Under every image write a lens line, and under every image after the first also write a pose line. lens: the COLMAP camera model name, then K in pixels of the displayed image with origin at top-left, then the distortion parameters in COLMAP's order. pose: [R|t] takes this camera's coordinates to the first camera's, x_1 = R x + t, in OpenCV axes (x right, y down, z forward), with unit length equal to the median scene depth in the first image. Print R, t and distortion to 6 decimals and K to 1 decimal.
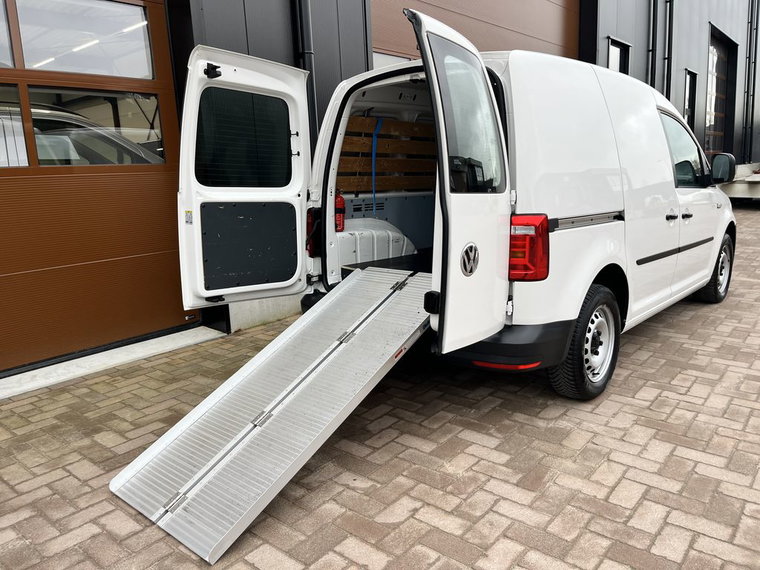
lens RADIAL K [[570.4, 0, 382.8], [0, 570.4, 279.1], [0, 0, 1]] dist [0.060069, -0.074551]
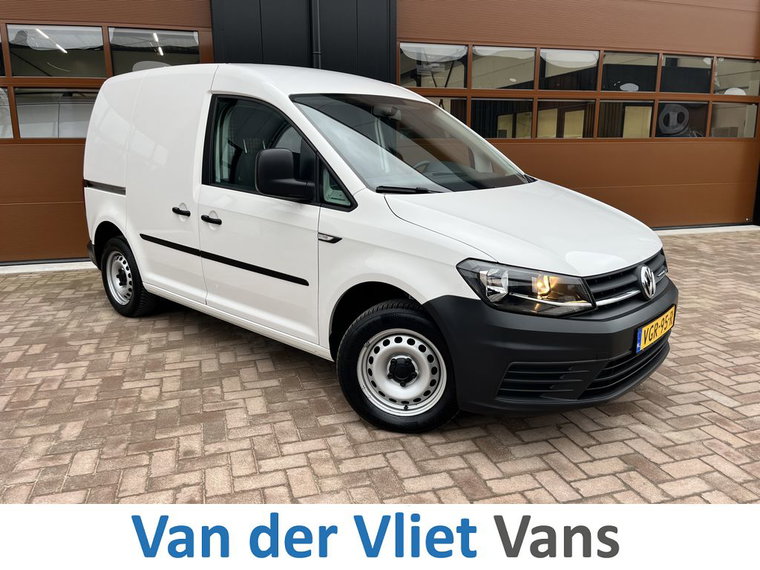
lens RADIAL K [[570.4, 0, 376.2], [0, 570.4, 279.8], [0, 0, 1]] dist [0.060069, -0.074551]
pose [[0.838576, 0.155886, -0.522005, 1.325577], [-0.130329, 0.987768, 0.085610, -0.043549], [0.528965, -0.003758, 0.848635, -0.022049]]
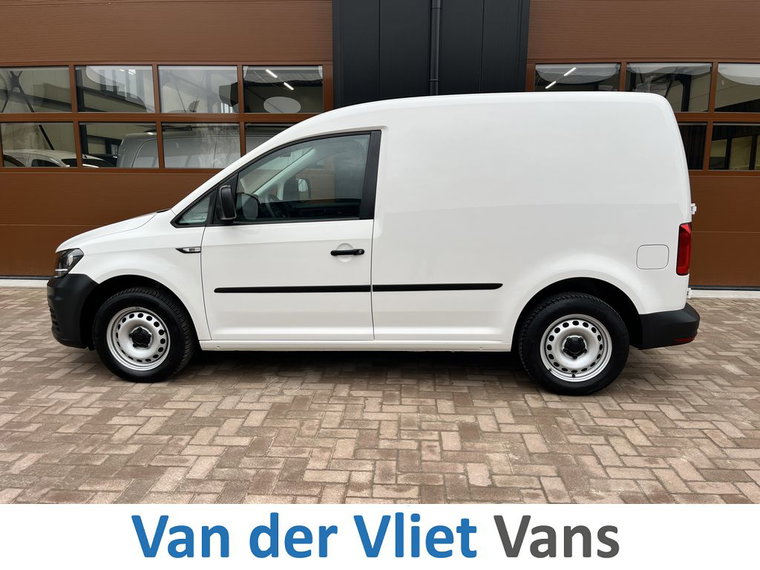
lens RADIAL K [[570.4, 0, 385.0], [0, 570.4, 281.2], [0, 0, 1]] dist [0.060069, -0.074551]
pose [[0.605840, 0.187285, -0.773228, 1.493991], [-0.179402, 0.979025, 0.096566, -0.146808], [0.775095, 0.080215, 0.626732, 0.367485]]
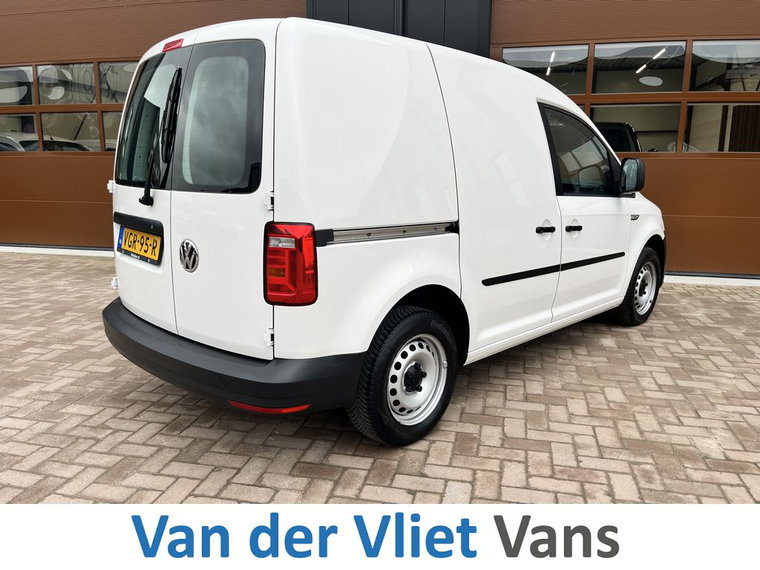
lens RADIAL K [[570.4, 0, 385.5], [0, 570.4, 279.0], [0, 0, 1]] dist [0.060069, -0.074551]
pose [[0.465068, 0.214081, -0.859000, 1.916144], [-0.191773, 0.971642, 0.138327, -0.200459], [0.864254, 0.100402, 0.492934, 0.732847]]
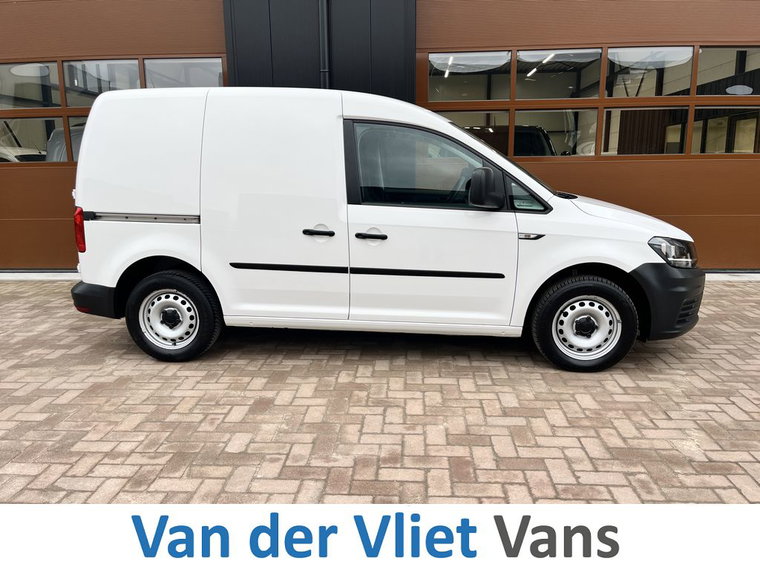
lens RADIAL K [[570.4, 0, 379.1], [0, 570.4, 283.2], [0, 0, 1]] dist [0.060069, -0.074551]
pose [[0.599461, 0.192990, -0.776789, 1.797138], [-0.163854, 0.979532, 0.116912, -0.206564], [0.783452, 0.057196, 0.618814, 0.655172]]
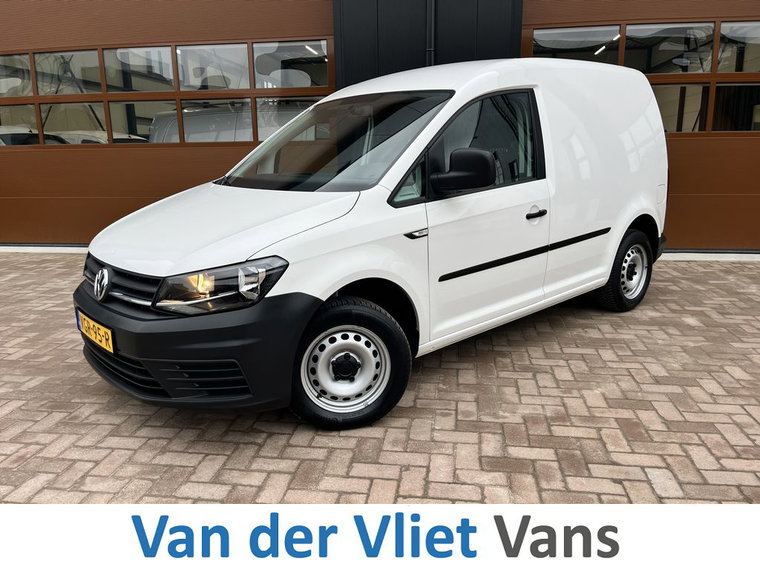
lens RADIAL K [[570.4, 0, 380.5], [0, 570.4, 281.8], [0, 0, 1]] dist [0.060069, -0.074551]
pose [[0.529790, 0.219038, -0.819356, 1.725605], [-0.166609, 0.974130, 0.152685, -0.142760], [0.831603, 0.055621, 0.552578, 0.458297]]
